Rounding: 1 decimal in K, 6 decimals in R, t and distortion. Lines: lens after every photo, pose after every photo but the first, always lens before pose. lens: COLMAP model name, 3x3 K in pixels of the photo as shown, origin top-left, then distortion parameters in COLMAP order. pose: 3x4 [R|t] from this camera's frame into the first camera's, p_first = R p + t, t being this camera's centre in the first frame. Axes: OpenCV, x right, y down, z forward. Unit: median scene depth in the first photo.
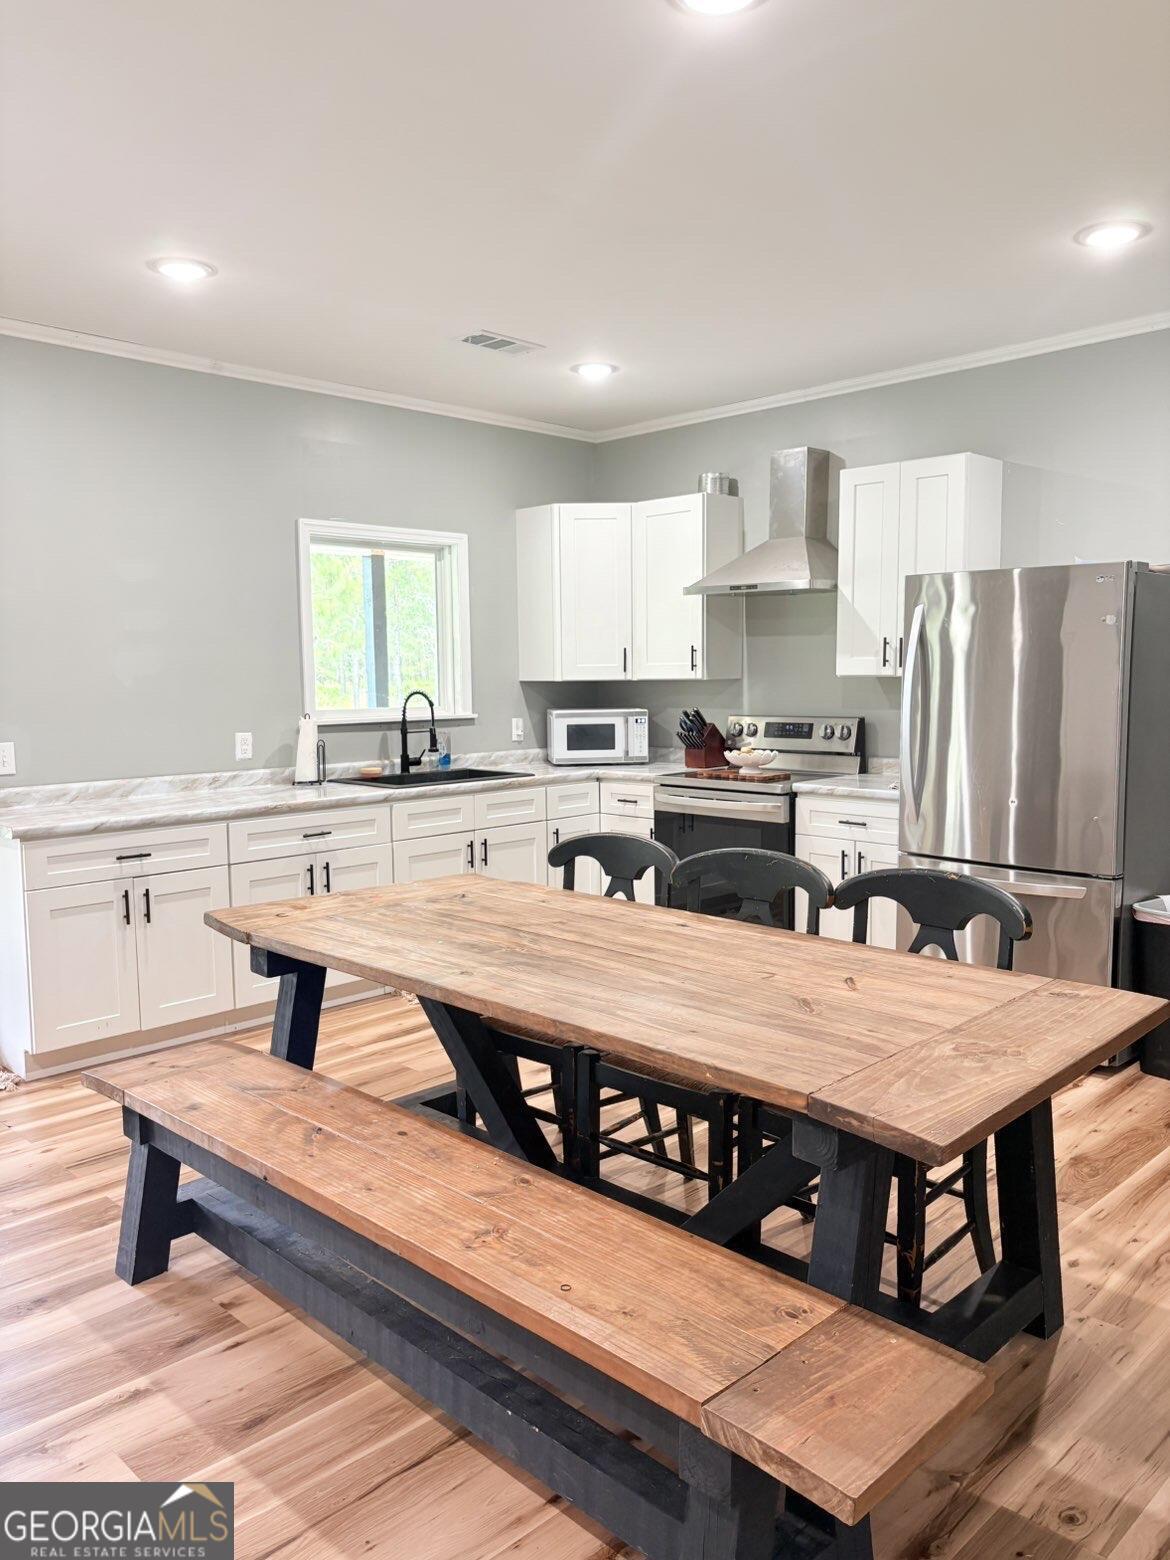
lens RADIAL K [[1193.7, 0, 579.5], [0, 1193.7, 789.2], [0, 0, 1]] dist [0.053063, -0.045042]
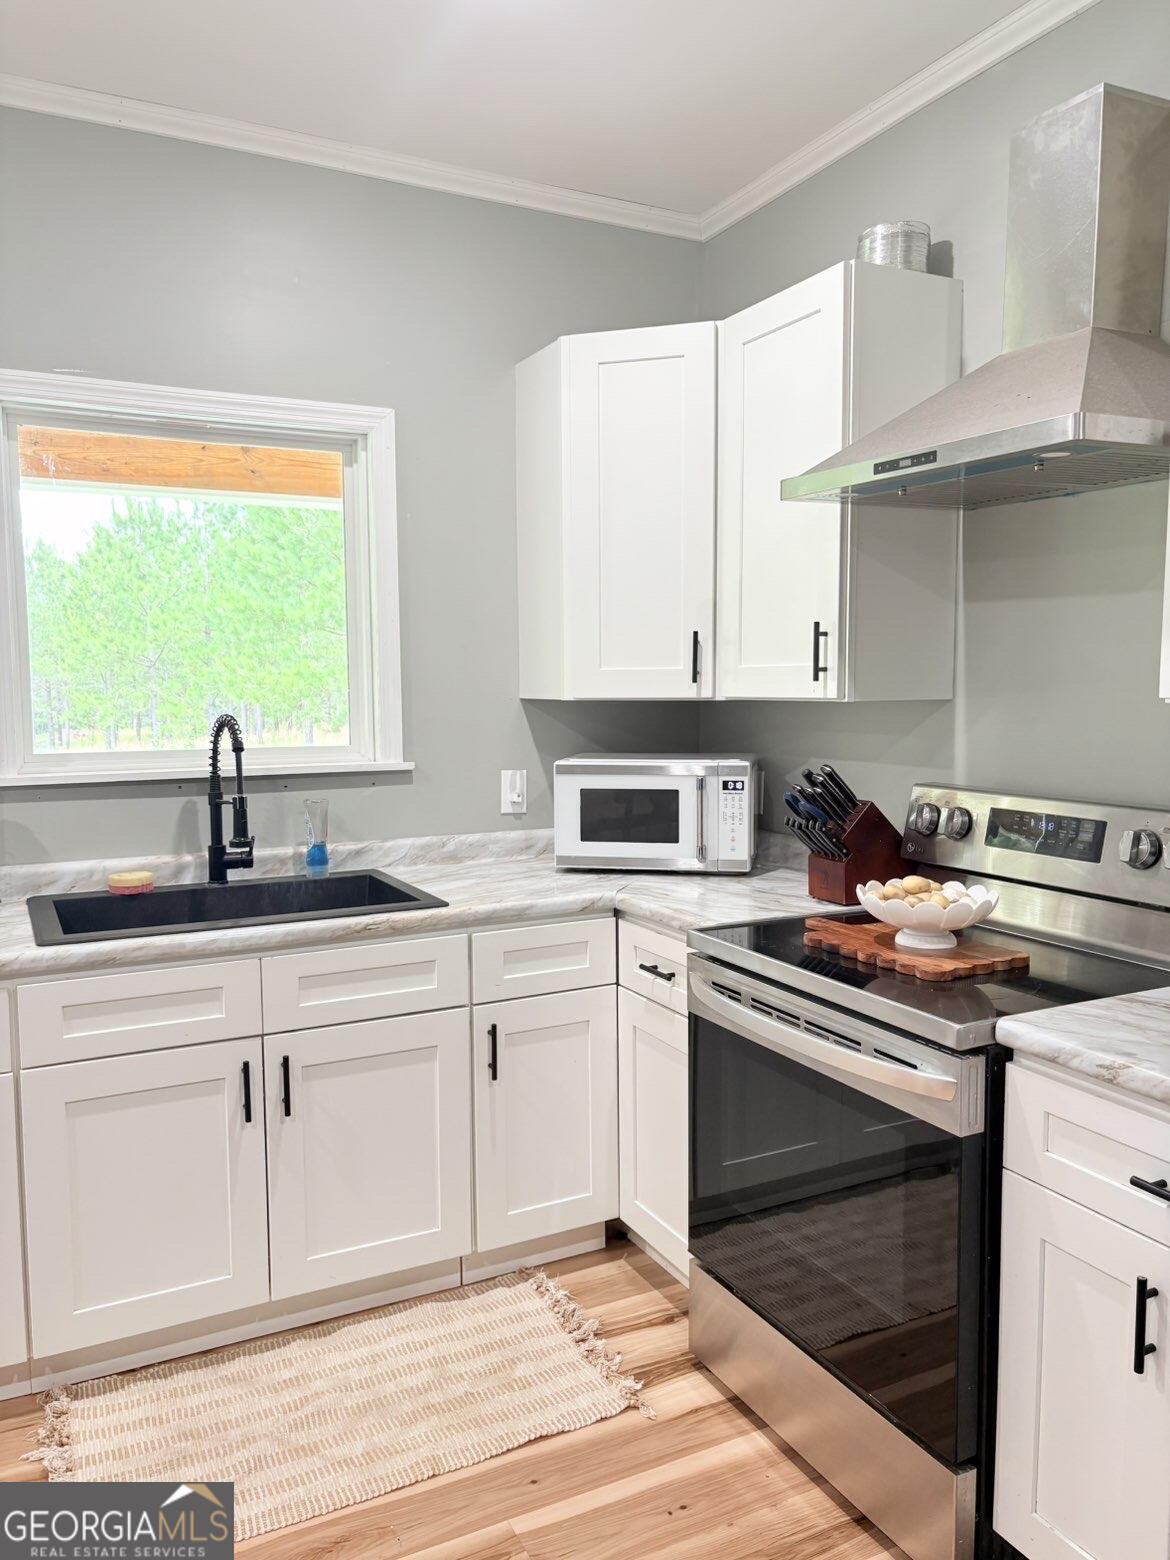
lens RADIAL K [[1193.7, 0, 591.6], [0, 1193.7, 782.0], [0, 0, 1]] dist [0.053063, -0.045042]
pose [[0.955269, 0.032753, -0.293918, 0.151119], [-0.036005, 0.999336, -0.005657, -0.059597], [0.293538, 0.015986, 0.955814, 0.584353]]
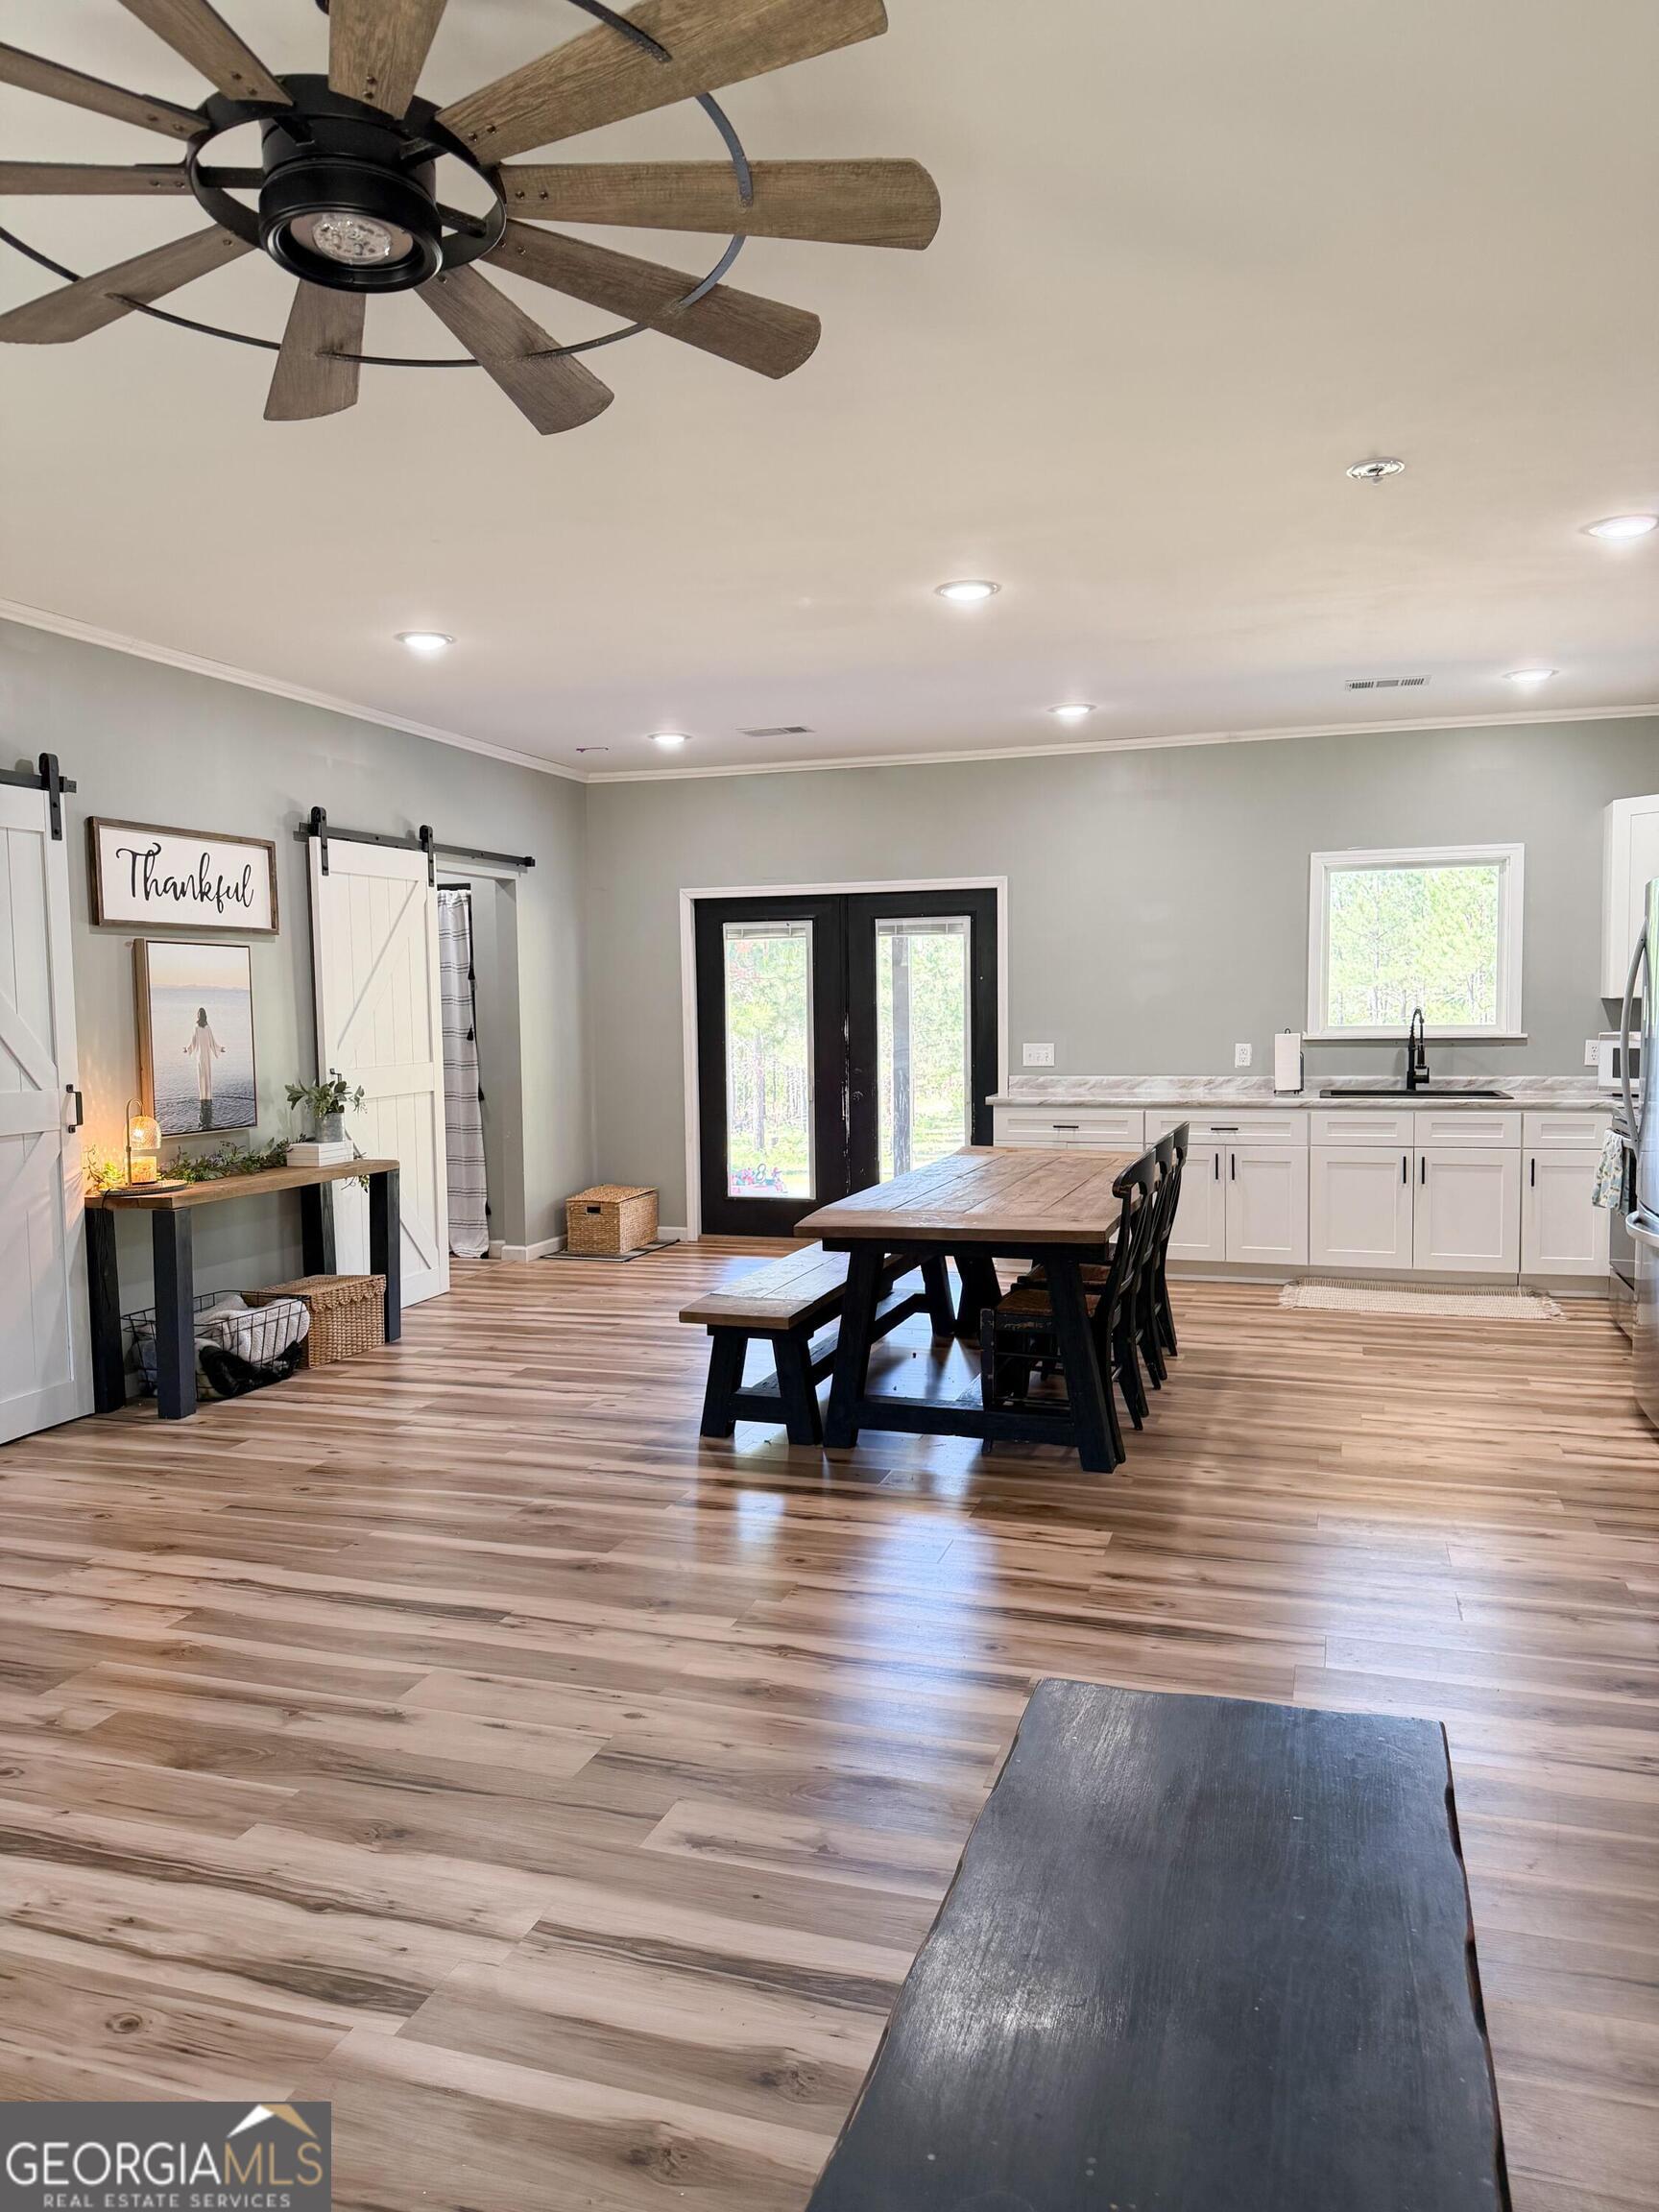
lens RADIAL K [[1570.3, 0, 826.8], [0, 1570.3, 1119.9], [0, 0, 1]] dist [0.073973, -0.047809]
pose [[0.469753, 0.074548, -0.879645, 0.824887], [-0.080599, 0.995888, 0.041357, -0.003985], [0.879111, 0.051470, 0.473830, -0.070961]]
